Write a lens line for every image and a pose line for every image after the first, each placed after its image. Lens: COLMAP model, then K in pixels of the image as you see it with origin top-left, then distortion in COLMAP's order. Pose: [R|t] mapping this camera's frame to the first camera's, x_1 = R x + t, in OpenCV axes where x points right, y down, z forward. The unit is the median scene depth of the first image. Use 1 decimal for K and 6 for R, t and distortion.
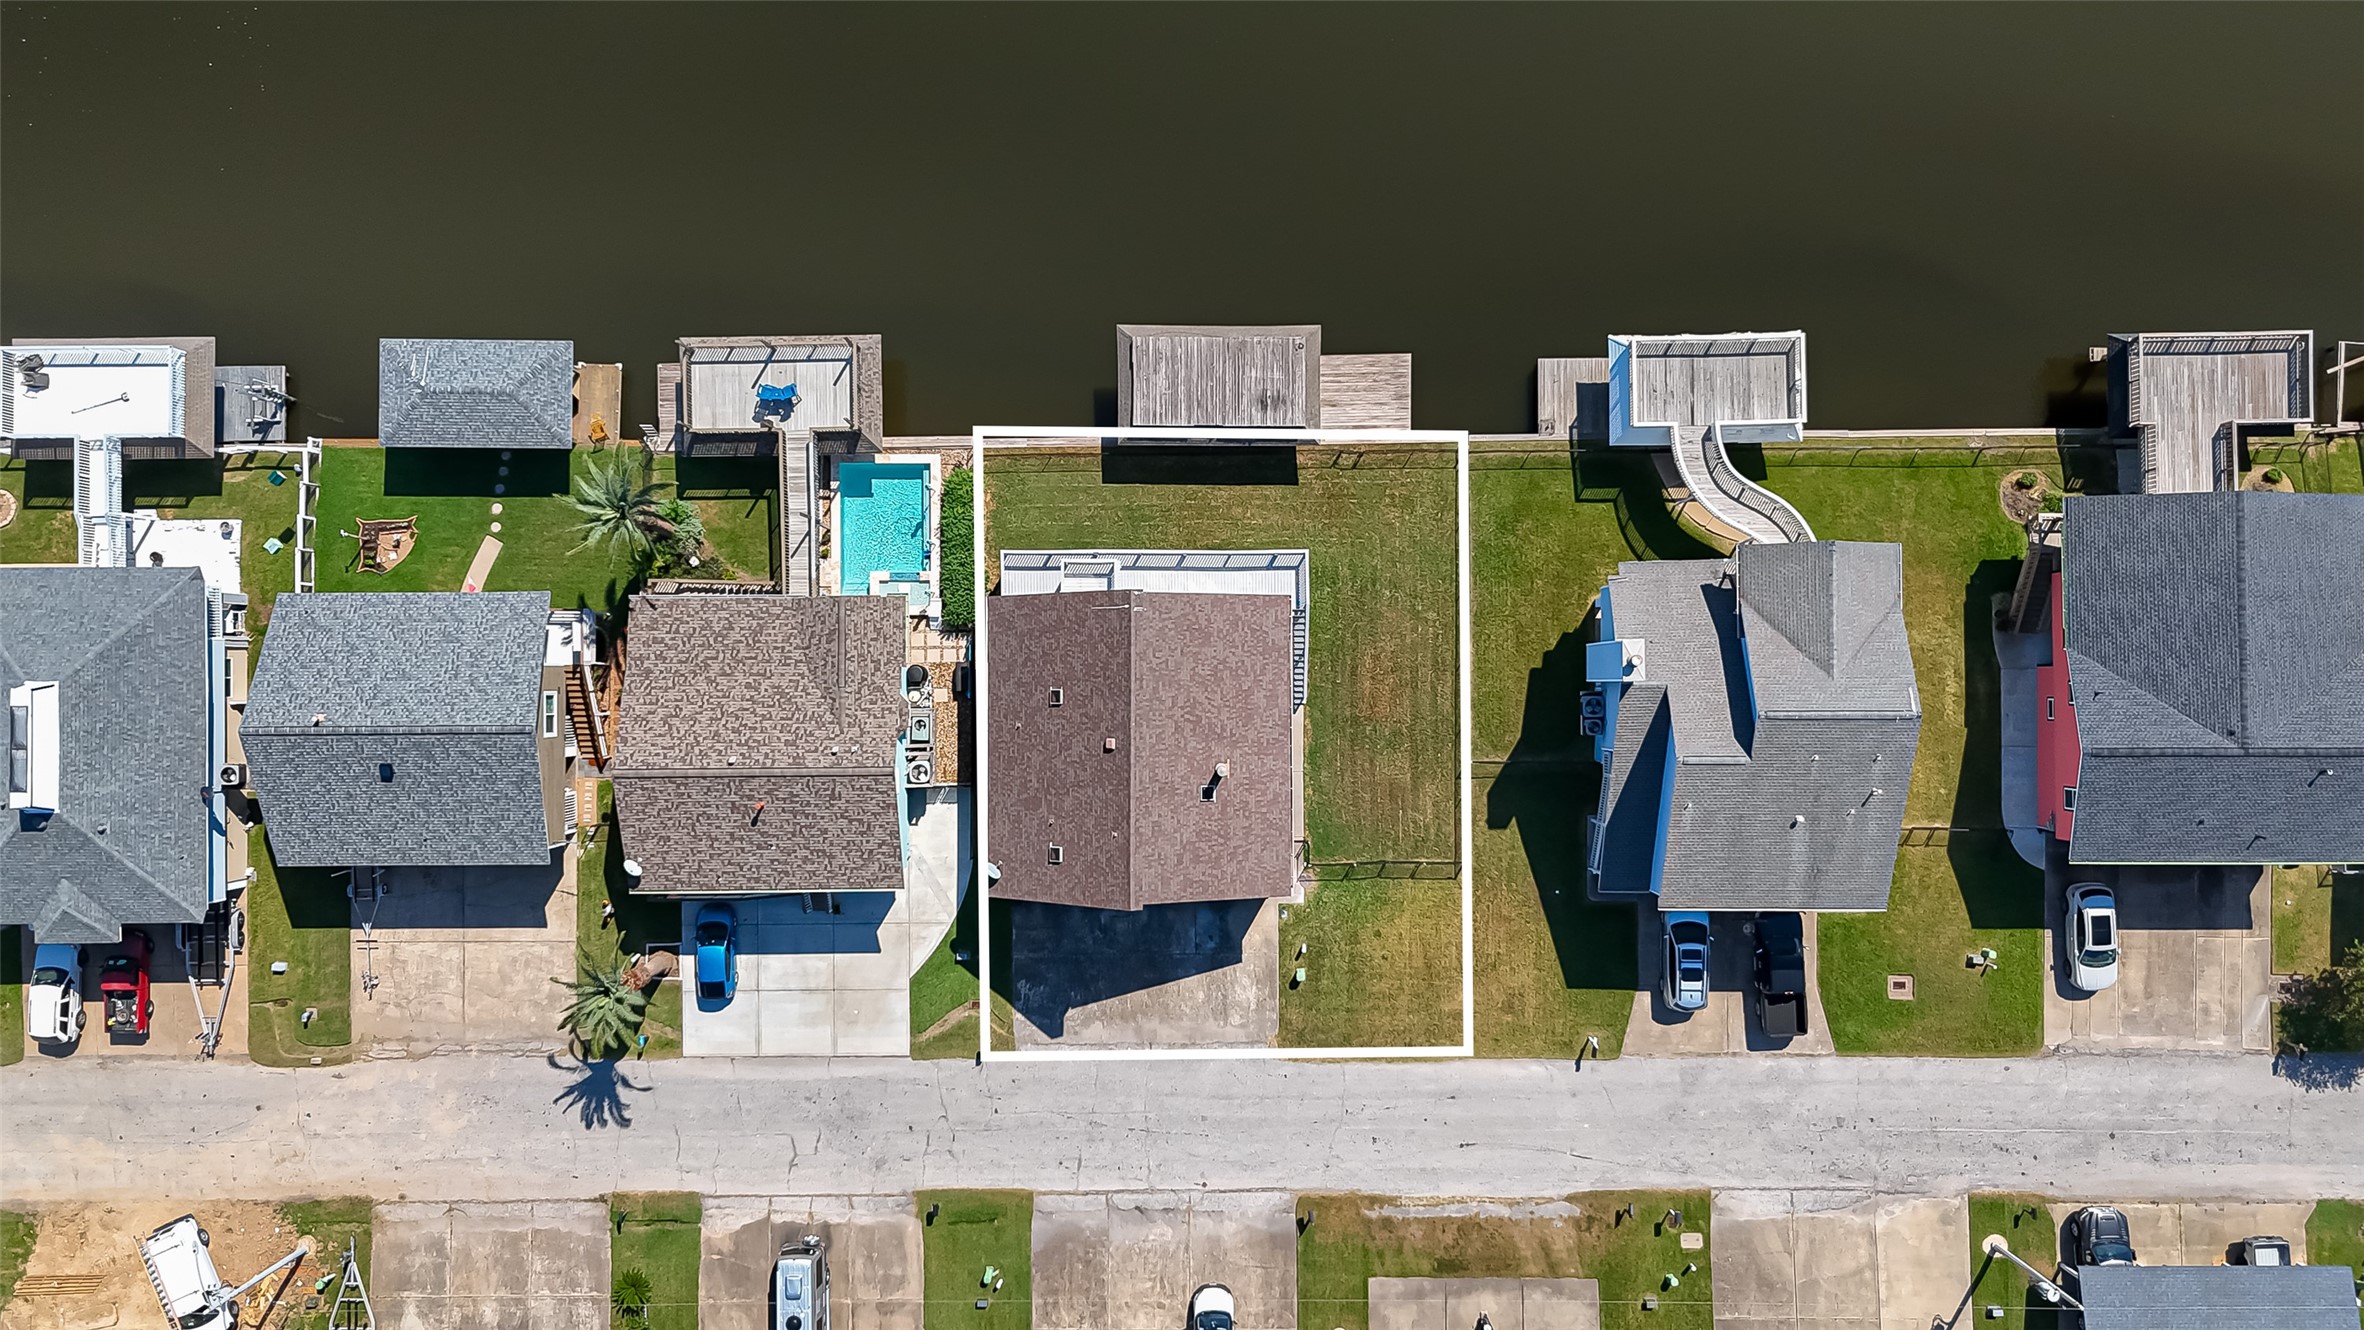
lens RADIAL K [[1697.1, 0, 1187.3], [0, 1697.1, 666.0], [0, 0, 1]] dist [0.045520, -0.014972]
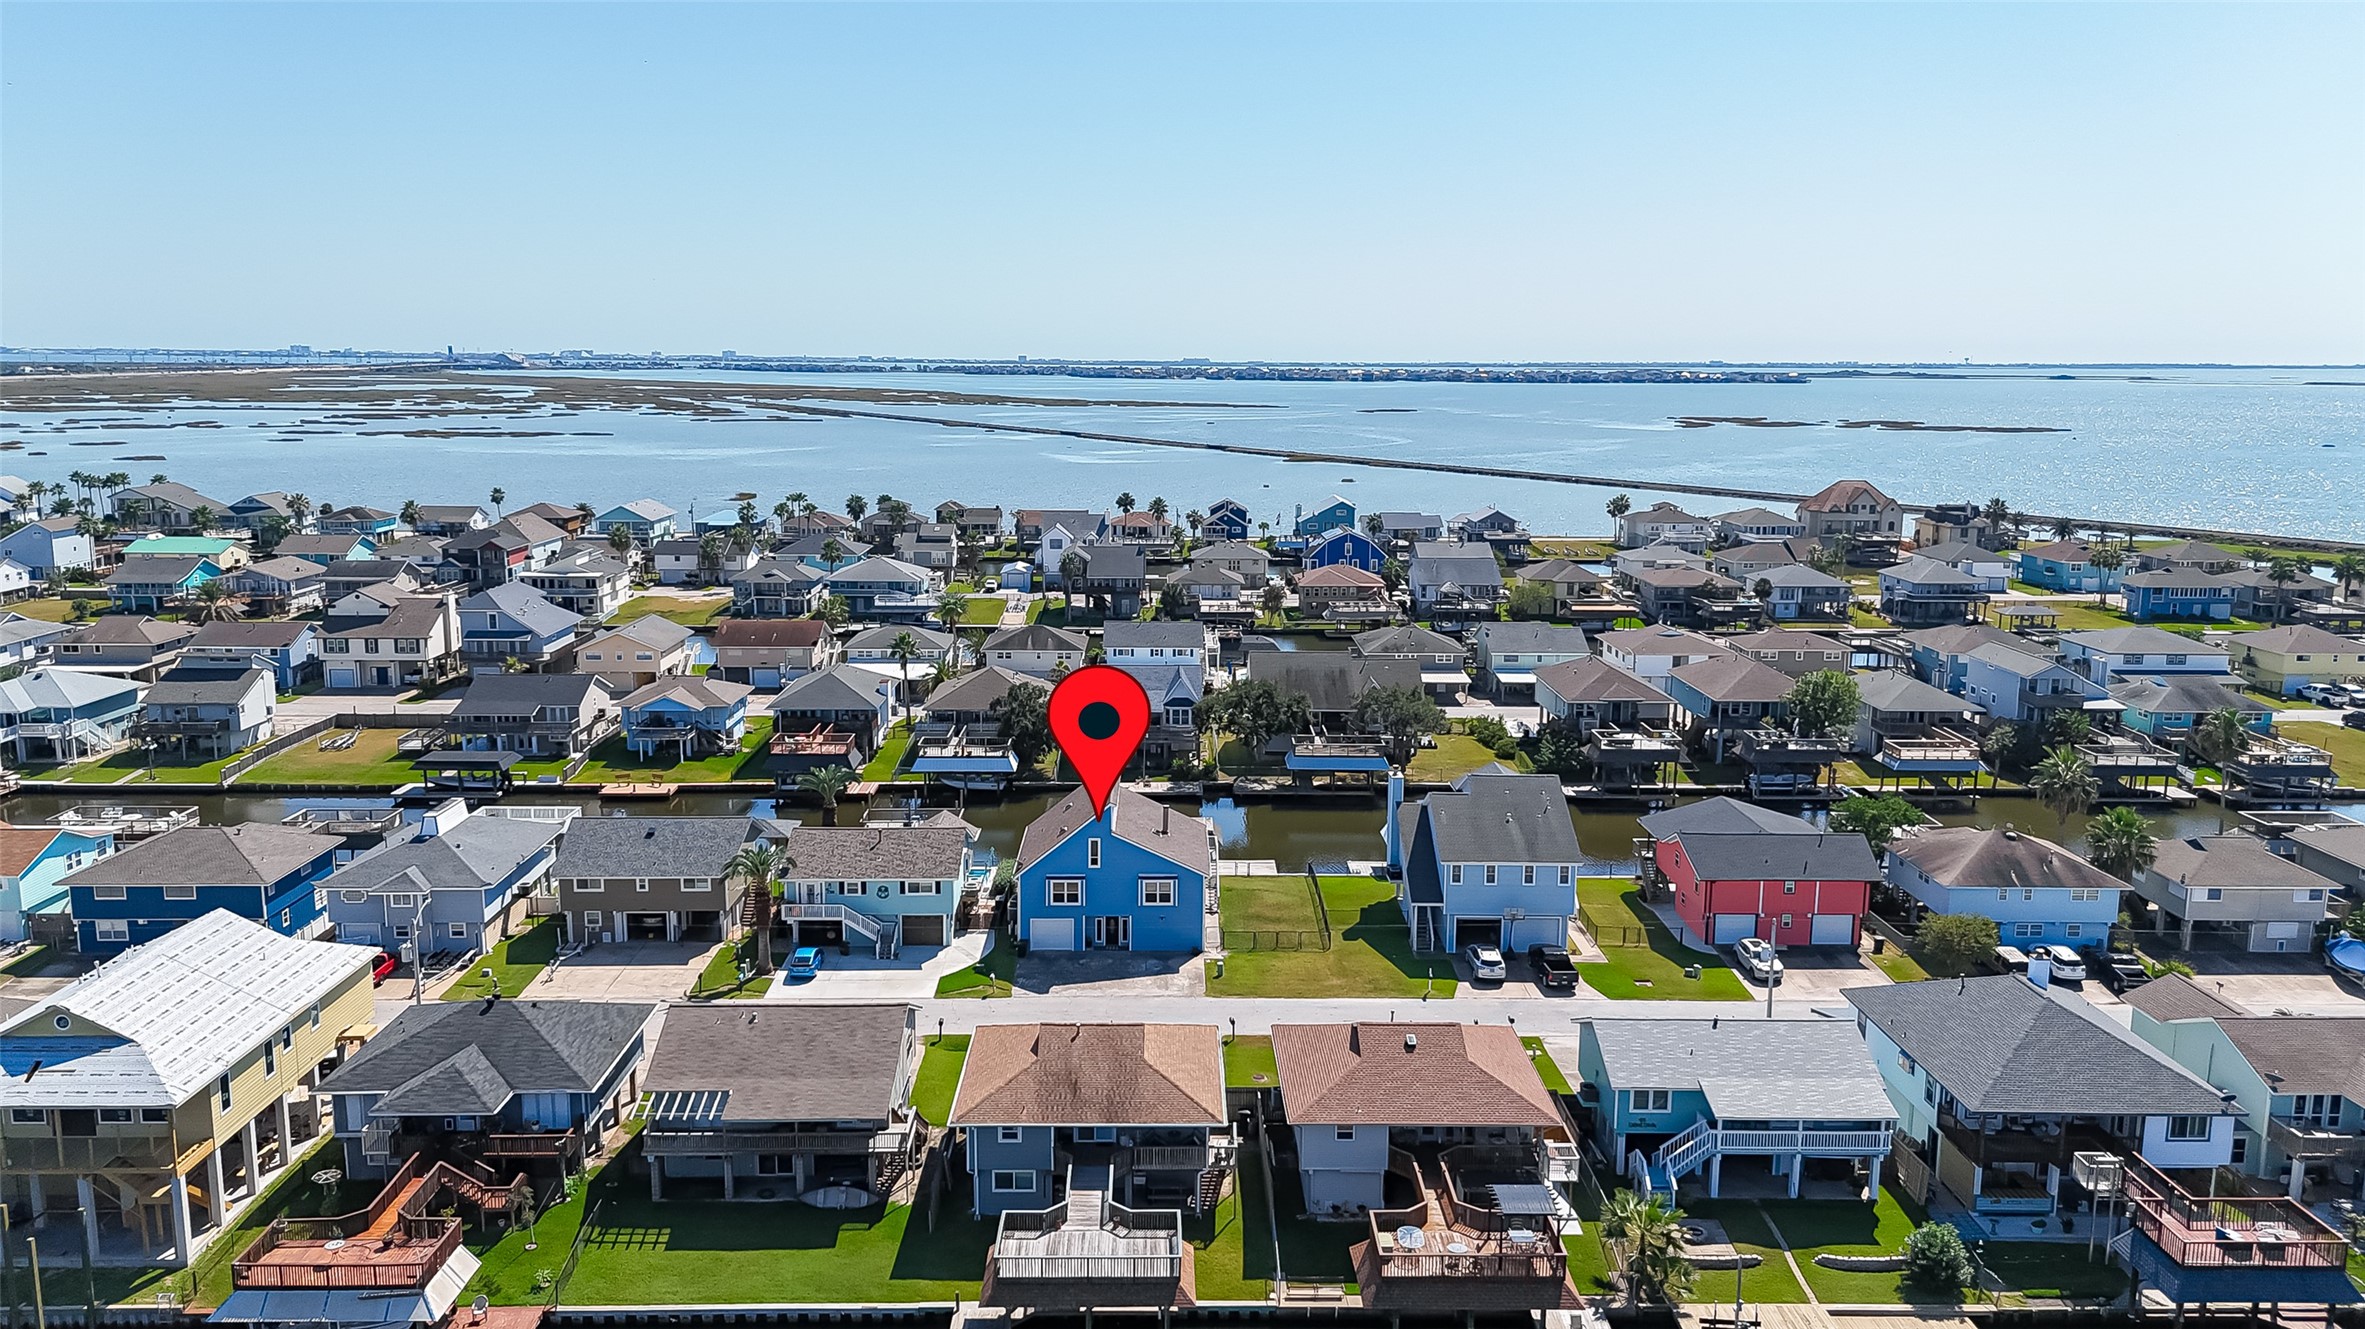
lens RADIAL K [[1697.8, 0, 1185.8], [0, 1697.8, 664.7], [0, 0, 1]] dist [0.045520, -0.014972]
pose [[0.999550, 0.026809, 0.013435, 0.012250], [0.007845, 0.198645, -0.980040, 1.509820], [-0.028942, 0.979705, 0.198346, 0.471022]]
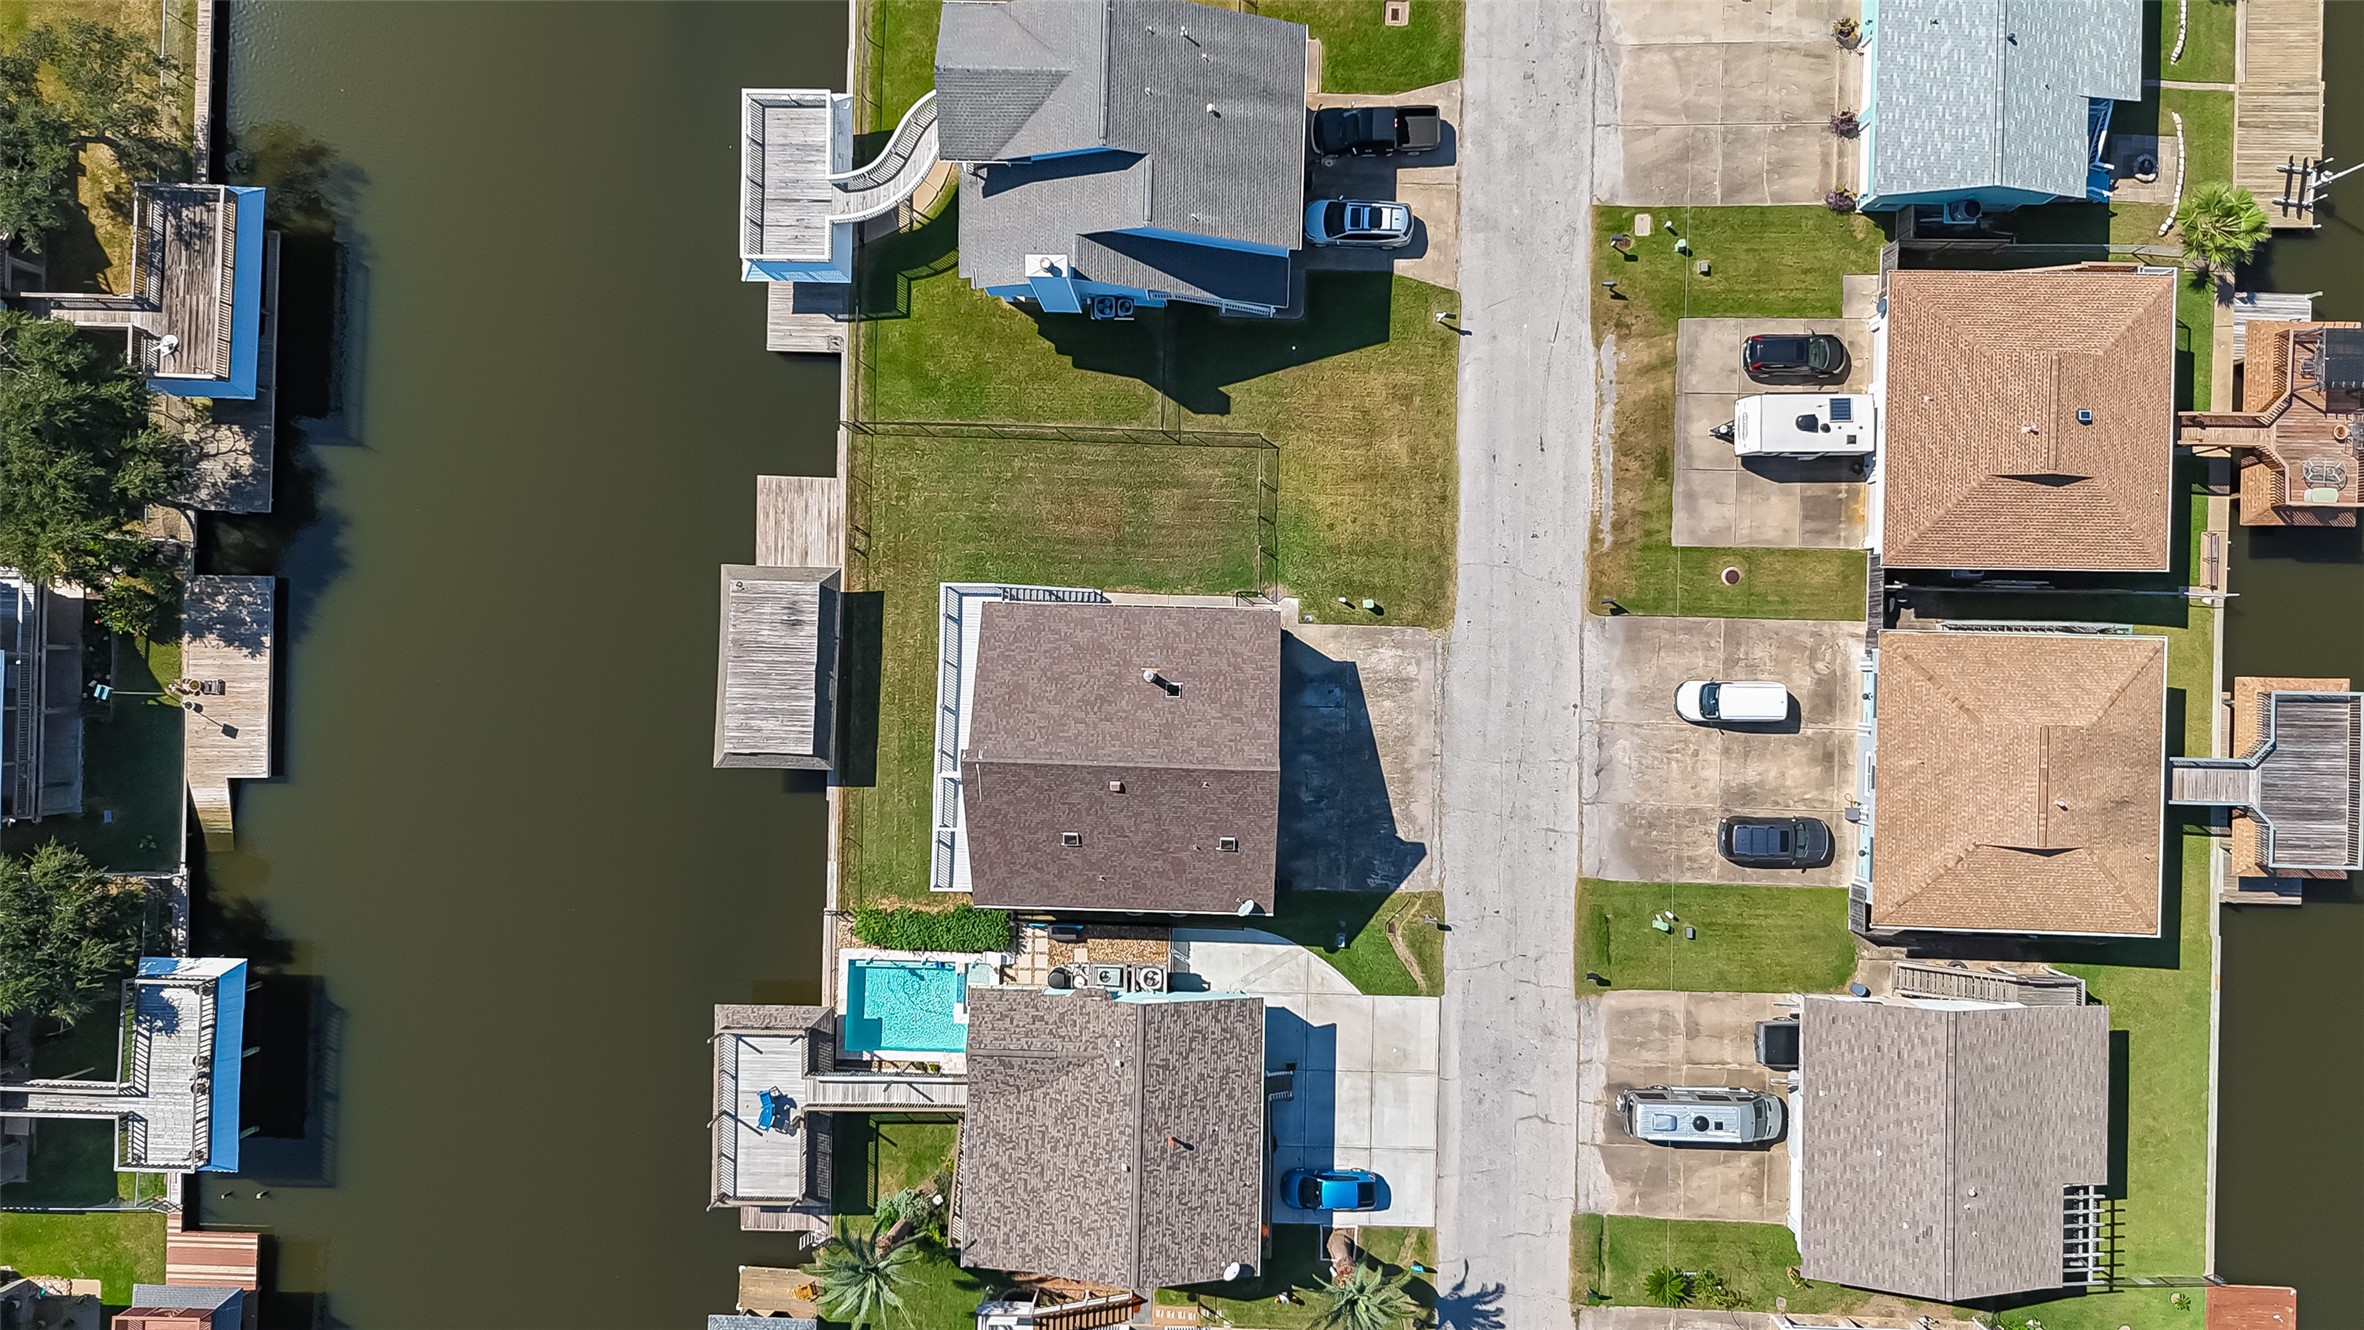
lens RADIAL K [[1697.1, 0, 1181.2], [0, 1697.1, 664.2], [0, 0, 1]] dist [0.045520, -0.014972]
pose [[0.030743, -0.999219, 0.024834, 0.002895], [0.999462, 0.030448, -0.012182, 0.084354], [0.011416, 0.025195, 0.999617, -0.002868]]
